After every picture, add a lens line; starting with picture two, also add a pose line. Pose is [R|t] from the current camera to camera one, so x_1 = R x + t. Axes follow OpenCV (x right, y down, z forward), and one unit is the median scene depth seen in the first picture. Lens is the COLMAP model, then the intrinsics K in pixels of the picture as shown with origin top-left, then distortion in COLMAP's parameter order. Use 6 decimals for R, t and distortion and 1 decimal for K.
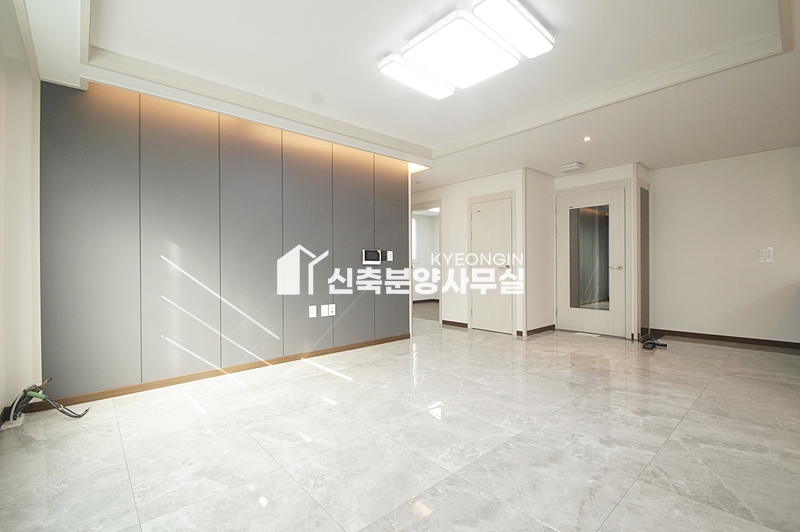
lens RADIAL K [[352.6, 0, 371.8], [0, 352.6, 265.3], [0, 0, 1]] dist [-0.002991, -0.002464]
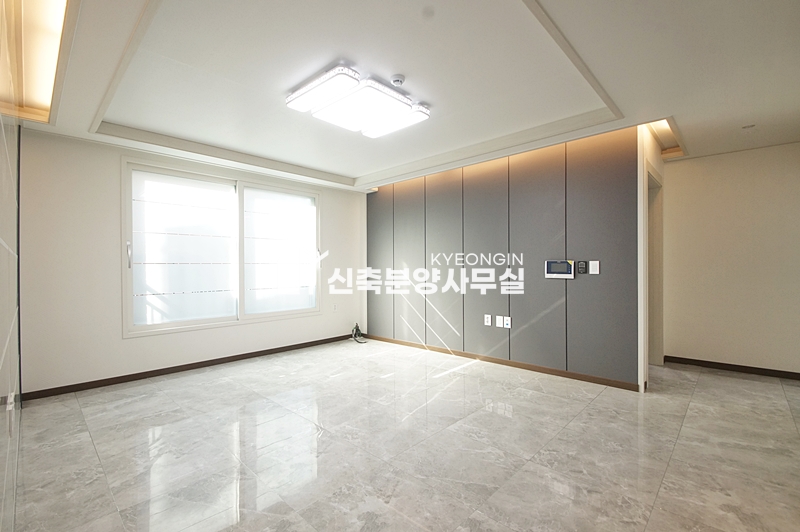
lens RADIAL K [[352.6, 0, 397.3], [0, 352.6, 265.7], [0, 0, 1]] dist [-0.002991, -0.002464]
pose [[0.117797, 0.001312, -0.993037, 1.066382], [0.006903, 0.999974, 0.002140, -0.049984], [0.993014, -0.007107, 0.117785, 0.720909]]
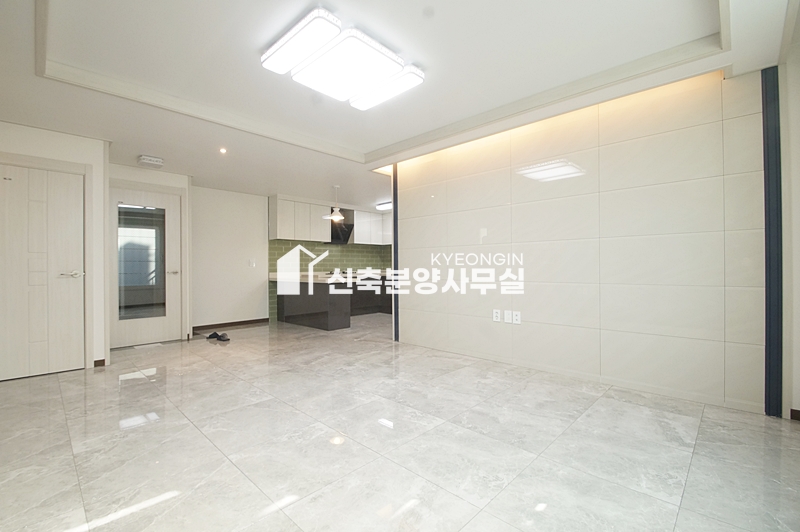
lens RADIAL K [[352.6, 0, 399.6], [0, 352.6, 266.6], [0, 0, 1]] dist [-0.002991, -0.002464]
pose [[-0.118208, 0.008147, 0.992955, -0.589876], [0.006058, 0.999954, -0.007483, 0.001672], [-0.992970, 0.005130, -0.118252, 0.714467]]
